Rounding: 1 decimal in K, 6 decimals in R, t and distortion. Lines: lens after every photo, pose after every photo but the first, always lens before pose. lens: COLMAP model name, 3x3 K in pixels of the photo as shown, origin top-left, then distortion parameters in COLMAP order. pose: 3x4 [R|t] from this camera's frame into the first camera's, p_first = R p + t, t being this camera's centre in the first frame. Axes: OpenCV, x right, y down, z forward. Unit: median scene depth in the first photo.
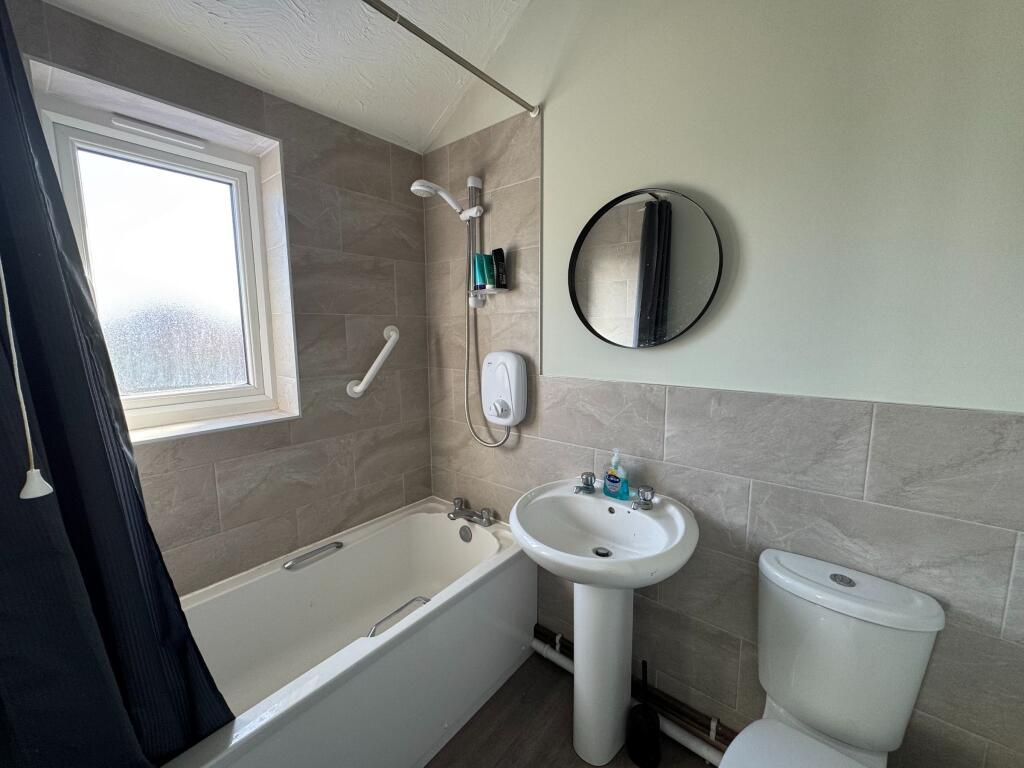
lens RADIAL K [[410.1, 0, 510.9], [0, 410.1, 380.5], [0, 0, 1]] dist [0.002361, -0.000308]
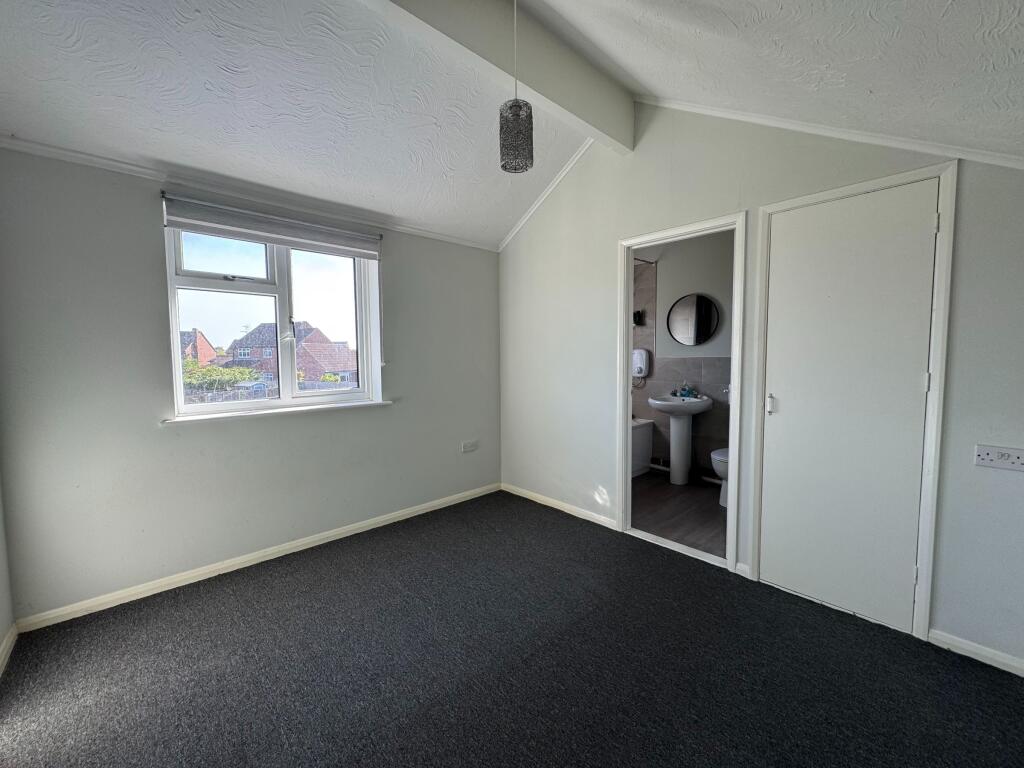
lens RADIAL K [[410.1, 0, 512.5], [0, 410.1, 383.8], [0, 0, 1]] dist [0.002361, -0.000308]
pose [[0.990362, 0.006242, -0.138360, -0.511829], [-0.013236, 0.998677, -0.049689, 0.327223], [0.137867, 0.051041, 0.989135, -1.897361]]
